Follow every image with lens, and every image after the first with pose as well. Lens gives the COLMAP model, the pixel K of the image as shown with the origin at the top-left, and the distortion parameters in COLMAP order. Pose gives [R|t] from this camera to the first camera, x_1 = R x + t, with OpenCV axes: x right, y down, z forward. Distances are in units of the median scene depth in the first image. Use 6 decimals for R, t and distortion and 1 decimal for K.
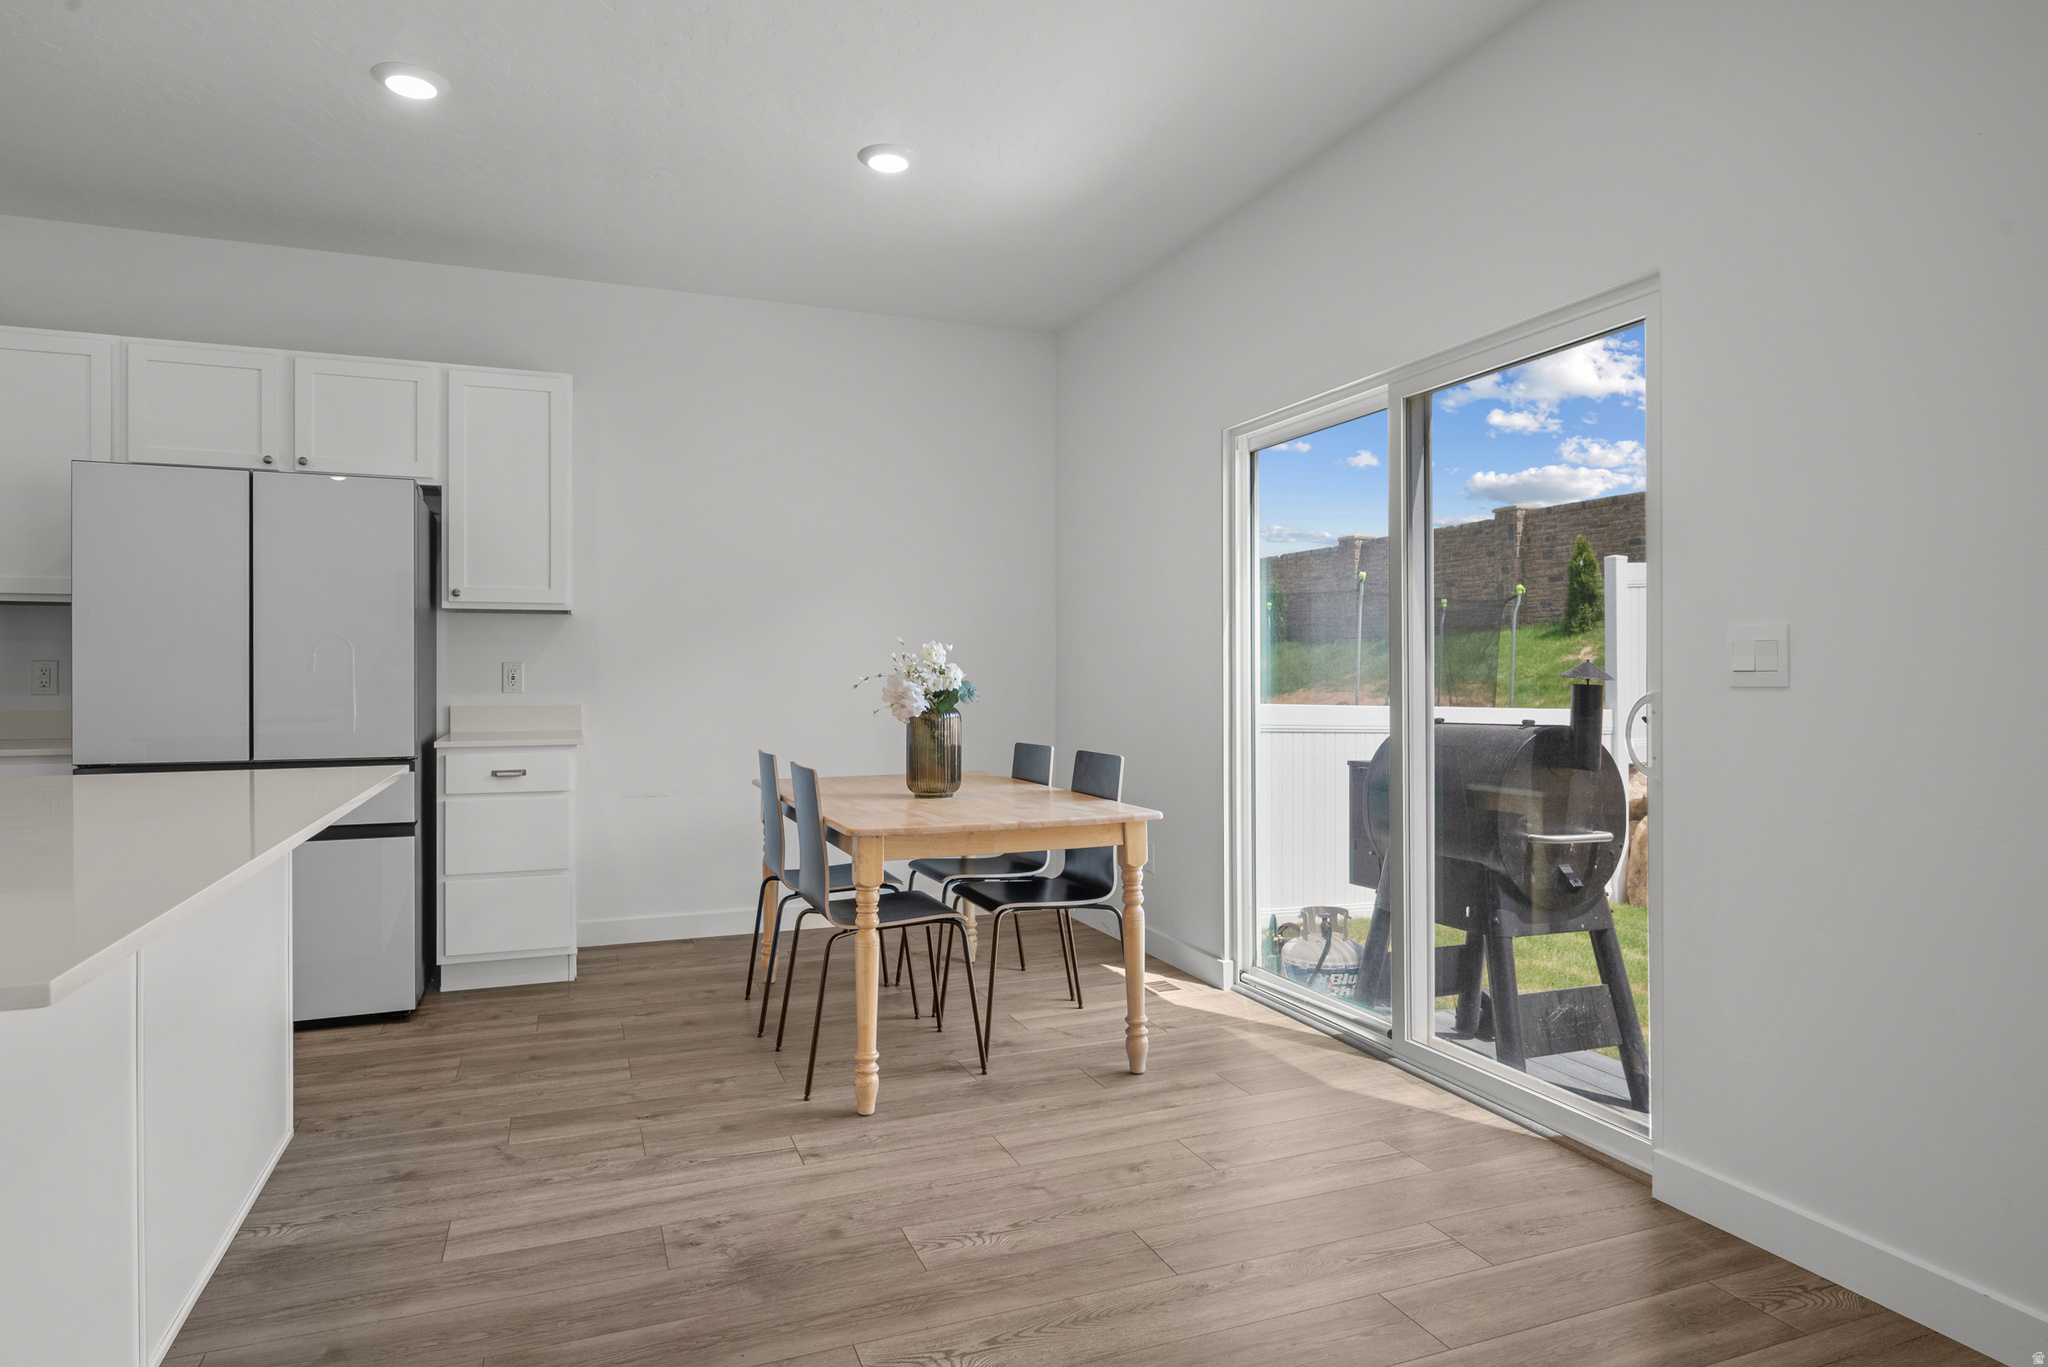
lens RADIAL K [[1168.4, 0, 1013.7], [0, 1168.4, 673.1], [0, 0, 1]] dist [-0.001520, -0.001431]
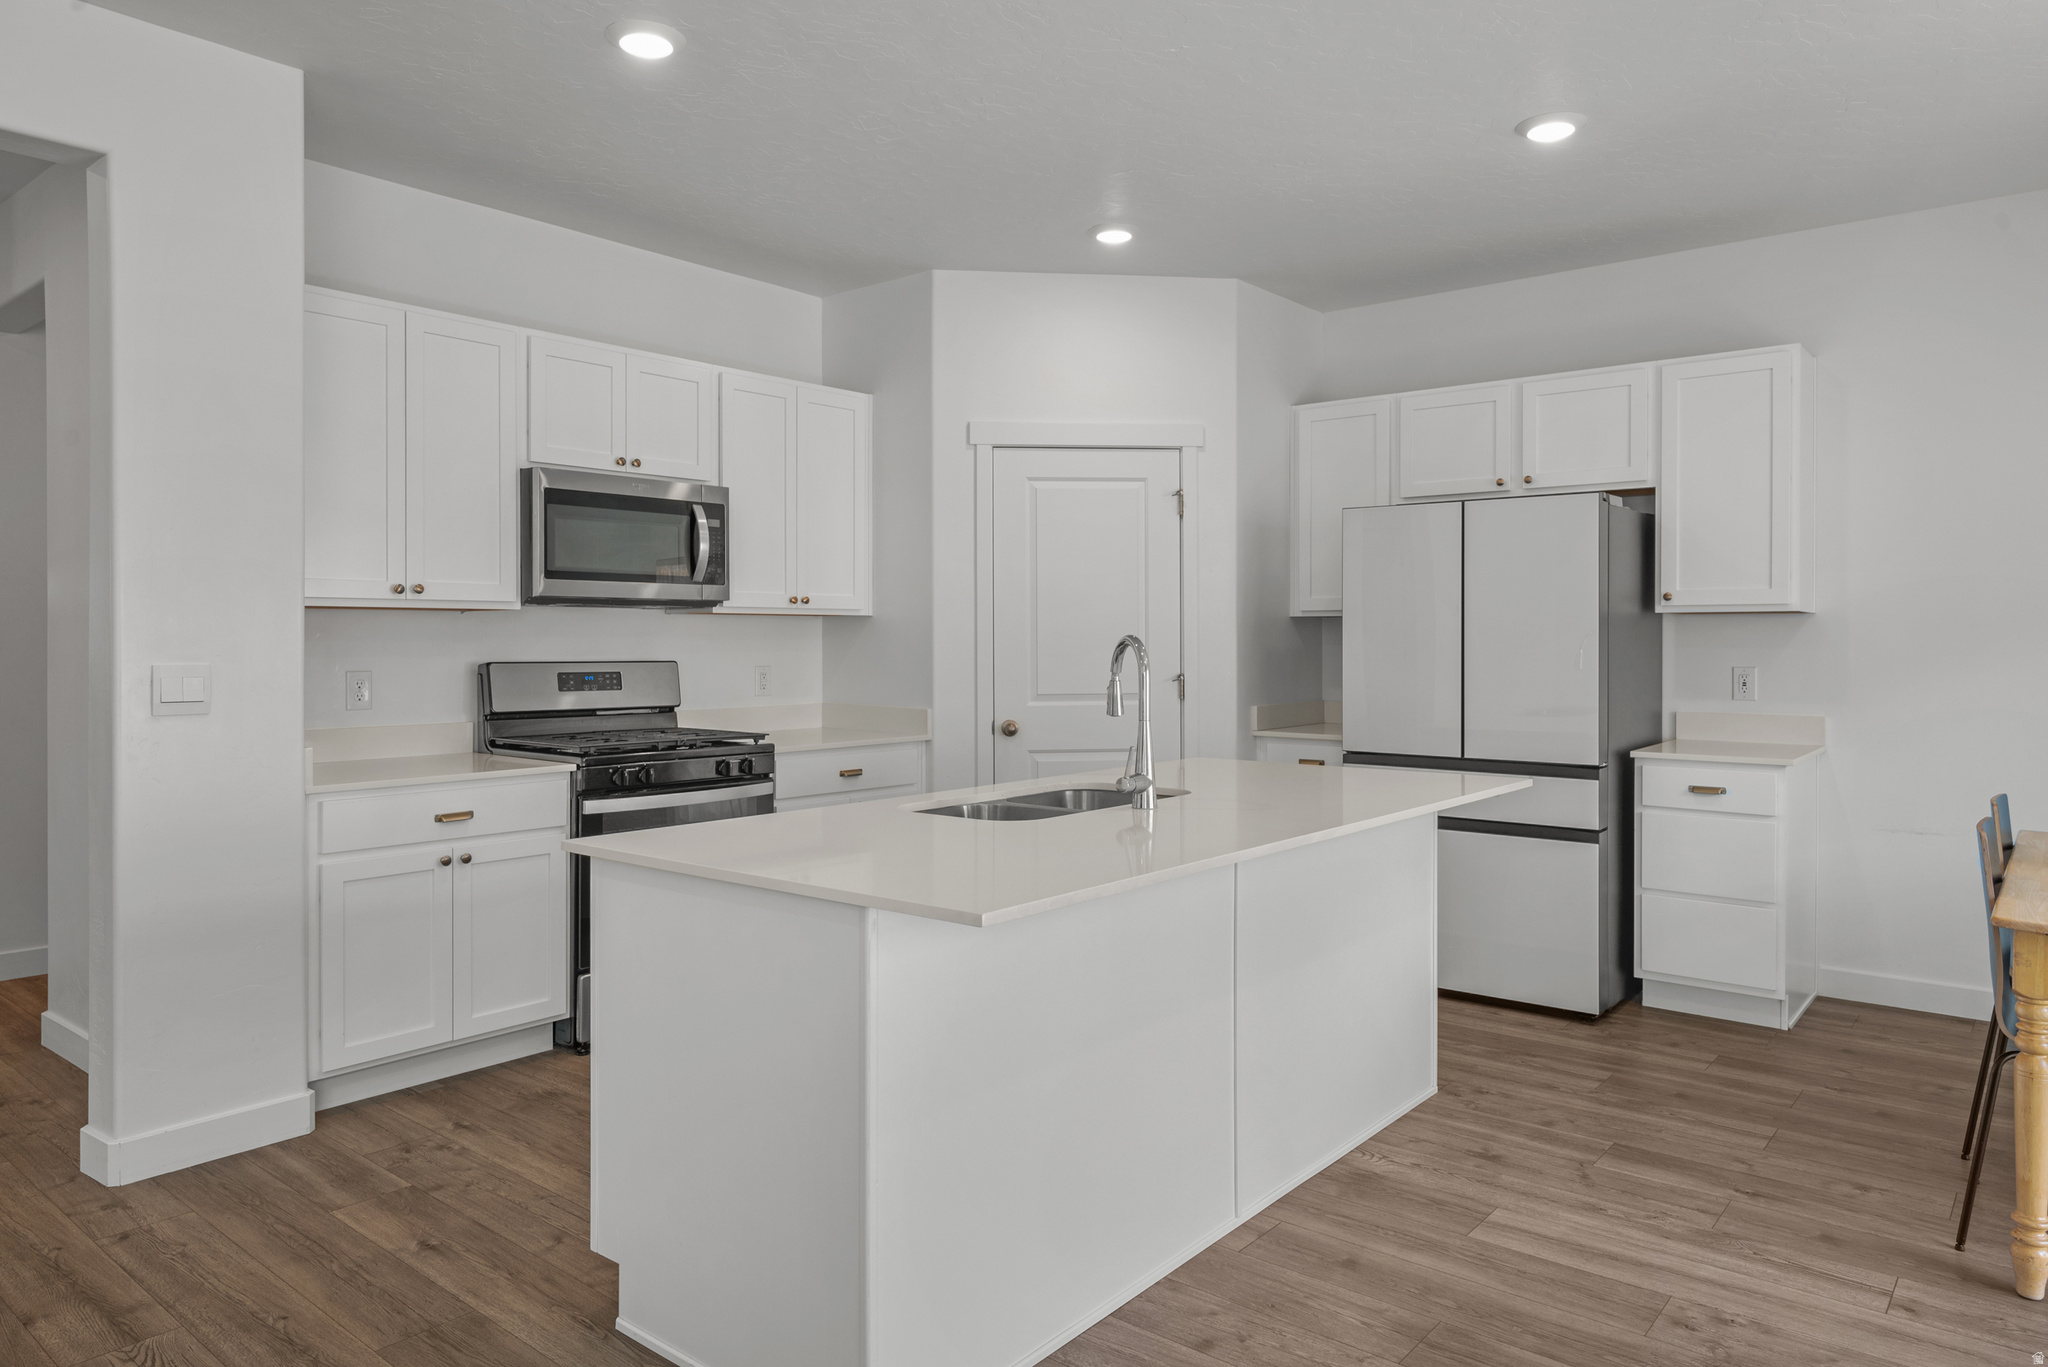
lens RADIAL K [[1294.5, 0, 1024.1], [0, 1294.5, 645.9], [0, 0, 1]] dist [-0.002679, -0.001350]
pose [[0.486003, 0.006049, -0.873936, 0.256378], [-0.001190, 0.999980, 0.006260, -0.044411], [0.873957, -0.002002, 0.486000, 0.021014]]
